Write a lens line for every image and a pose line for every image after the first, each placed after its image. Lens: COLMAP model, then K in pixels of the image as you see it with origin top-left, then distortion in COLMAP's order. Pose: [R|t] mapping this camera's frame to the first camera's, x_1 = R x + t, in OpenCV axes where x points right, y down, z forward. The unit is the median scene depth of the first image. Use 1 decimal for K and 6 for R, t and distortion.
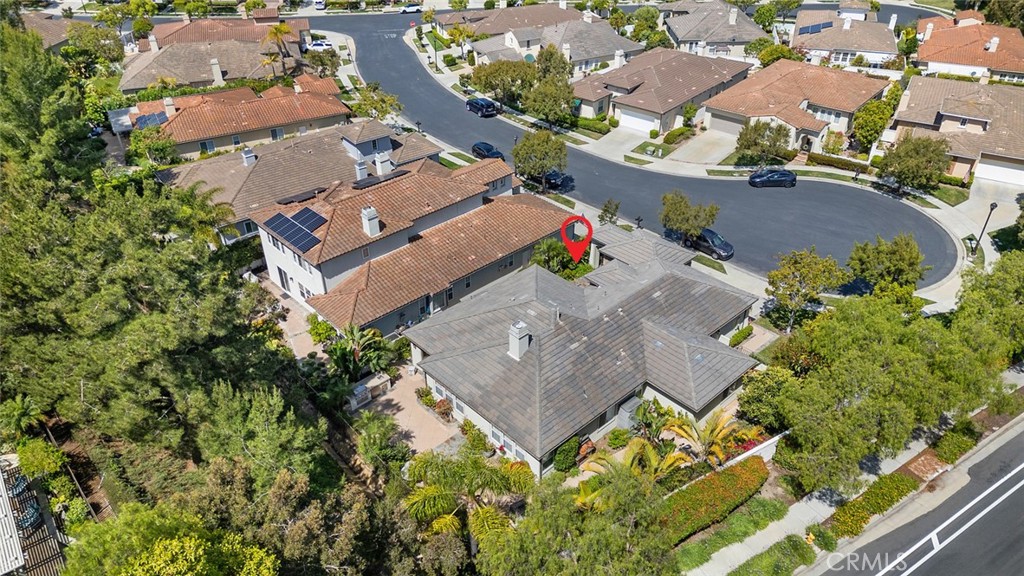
lens RADIAL K [[717.2, 0, 512.0], [0, 717.2, 288.0], [0, 0, 1]] dist [0.096497, -0.112252]
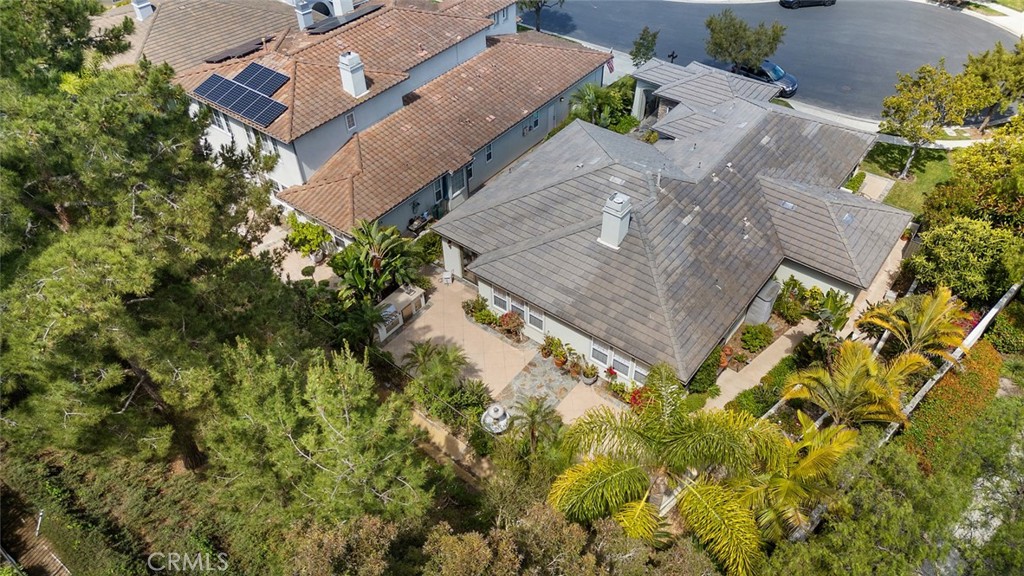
lens RADIAL K [[717.2, 0, 512.0], [0, 717.2, 288.0], [0, 0, 1]] dist [0.096497, -0.112252]
pose [[0.987273, -0.112300, 0.112611, -0.171431], [0.093163, 0.982256, 0.162772, 0.013321], [-0.128892, -0.150209, 0.980216, 0.299672]]
